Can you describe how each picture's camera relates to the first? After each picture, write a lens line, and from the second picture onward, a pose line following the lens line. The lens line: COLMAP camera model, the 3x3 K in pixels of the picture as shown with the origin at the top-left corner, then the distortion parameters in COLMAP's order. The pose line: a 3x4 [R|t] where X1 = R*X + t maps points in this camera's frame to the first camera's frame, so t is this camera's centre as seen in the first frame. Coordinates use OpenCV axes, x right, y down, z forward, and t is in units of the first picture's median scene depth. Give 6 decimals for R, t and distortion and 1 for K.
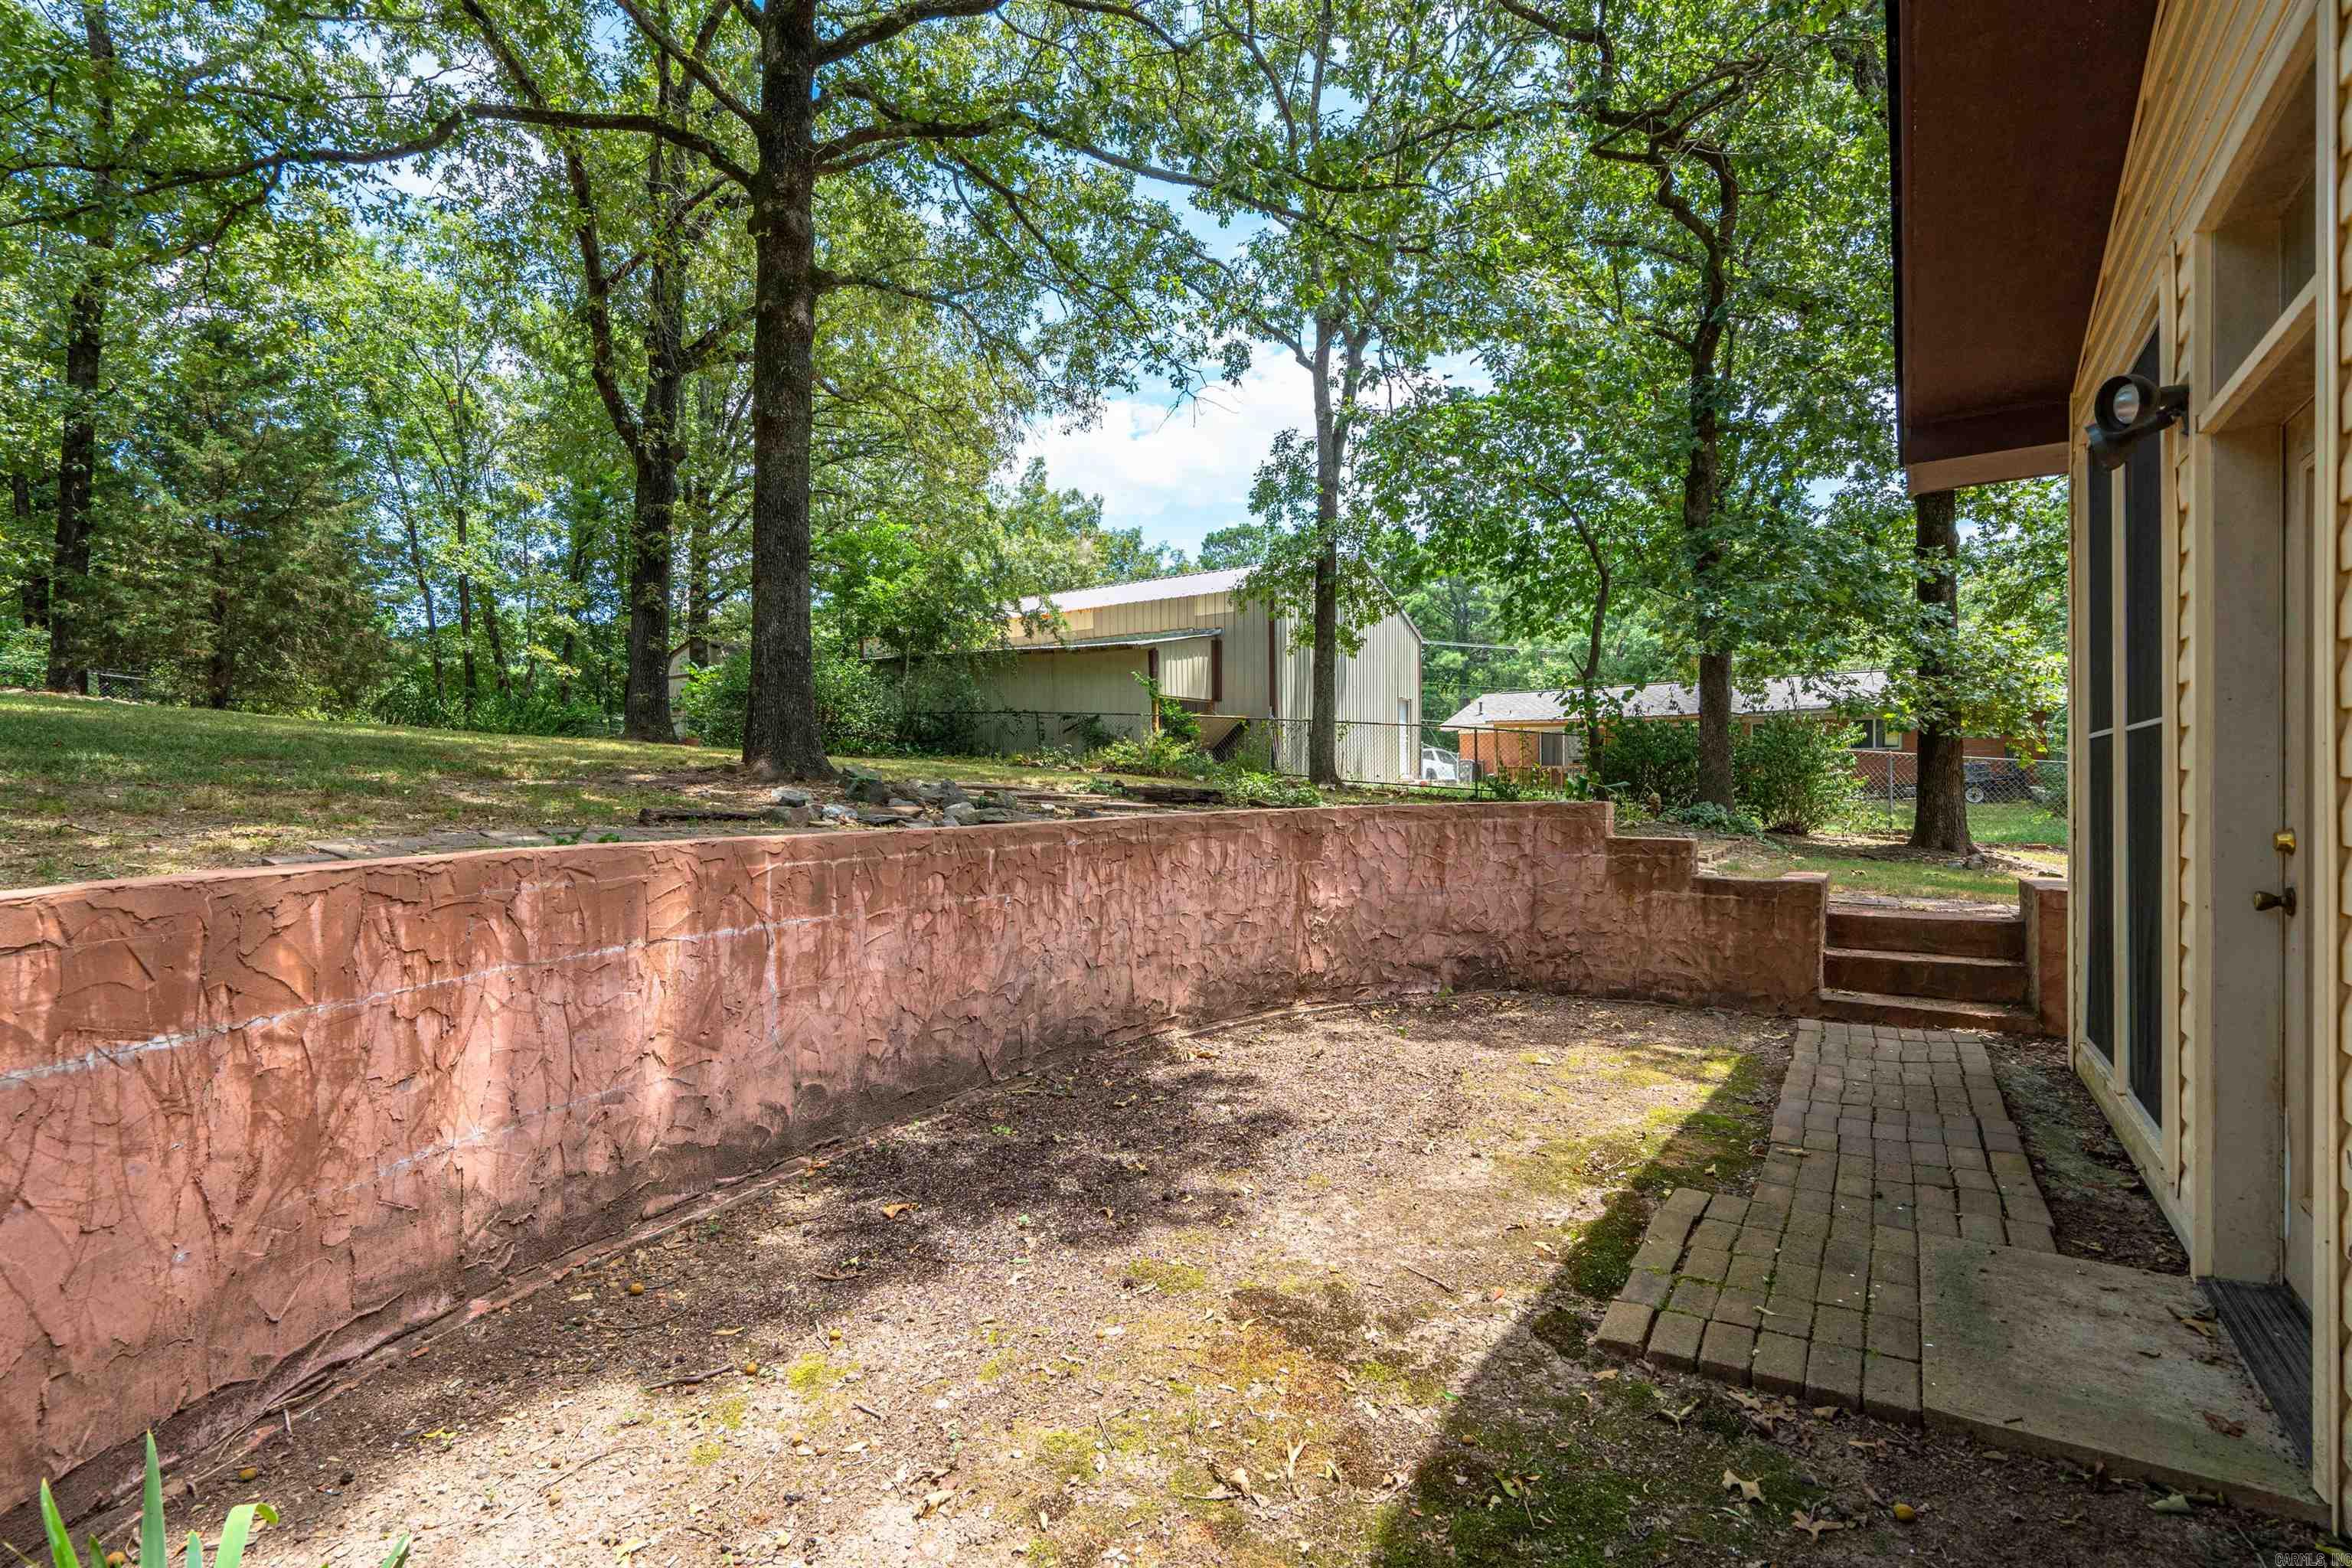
lens RADIAL K [[1079.9, 0, 1188.4], [0, 1079.9, 796.8], [0, 0, 1]] dist [-0.003154, 0.002474]
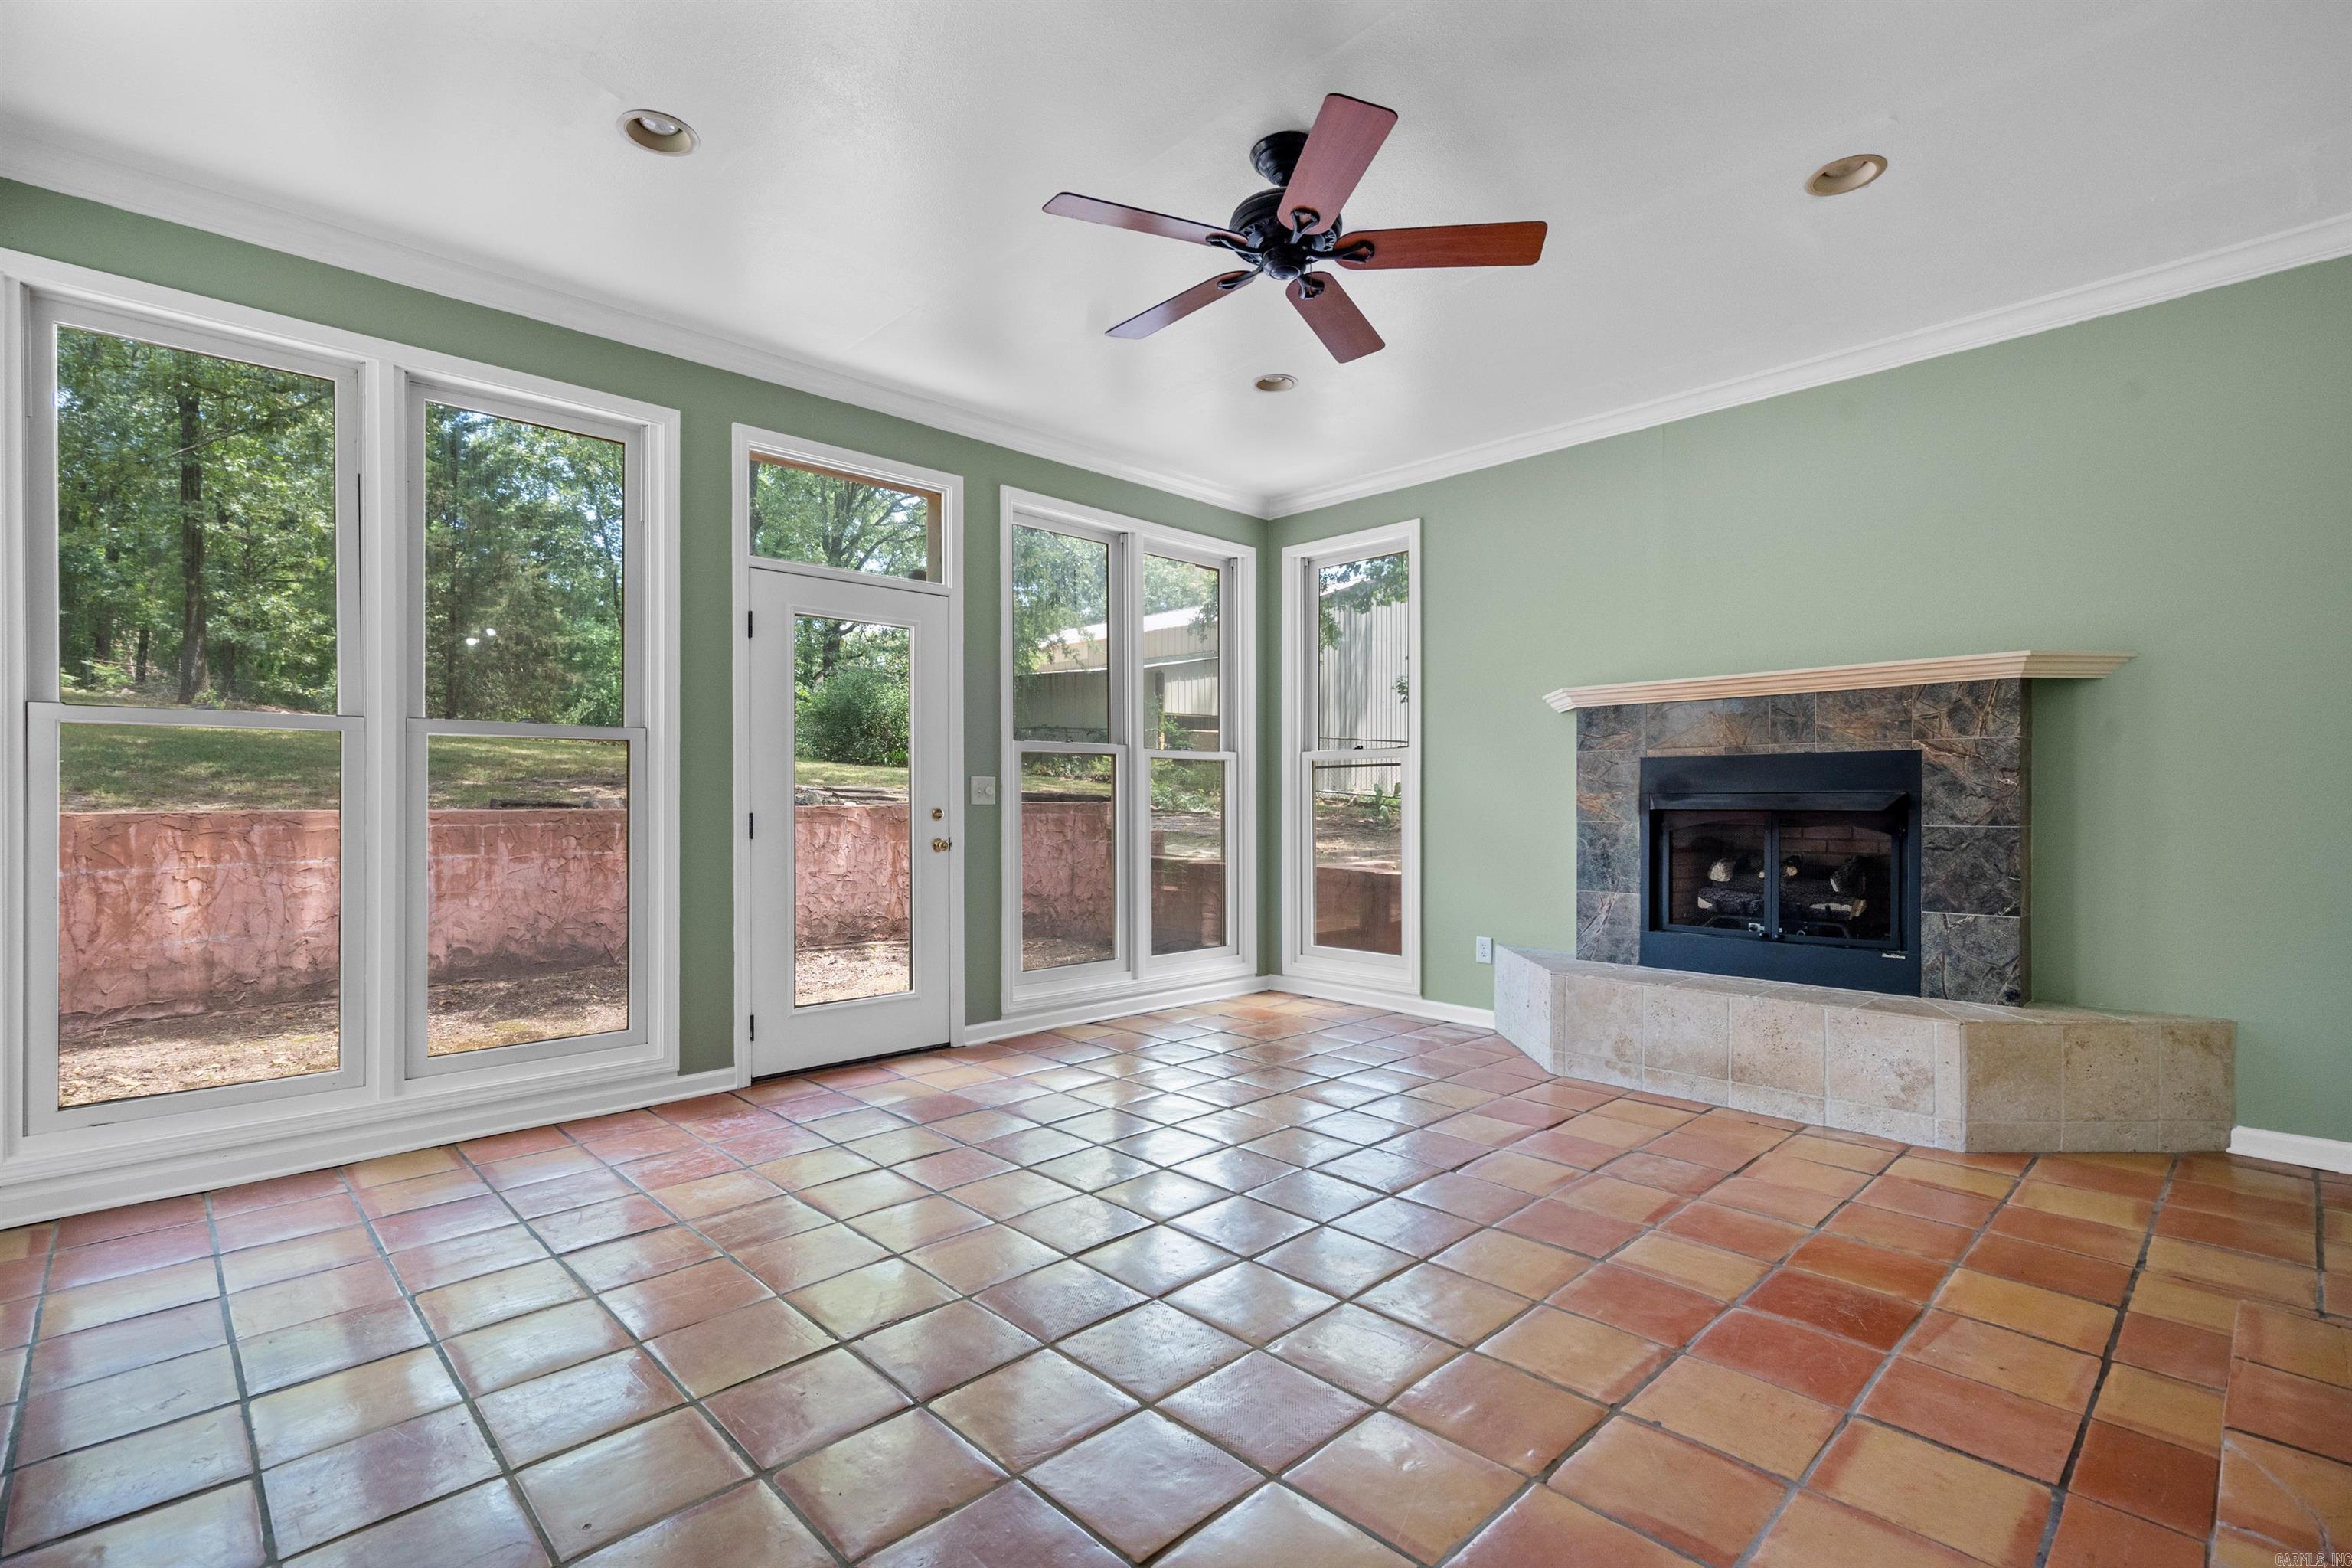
lens RADIAL K [[1079.9, 0, 1171.2], [0, 1079.9, 786.6], [0, 0, 1]] dist [-0.003154, 0.002474]
pose [[0.977543, 0.009850, -0.210504, 1.593840], [-0.013631, 0.999771, -0.016519, 0.011596], [0.210293, 0.019017, 0.977453, -0.712490]]
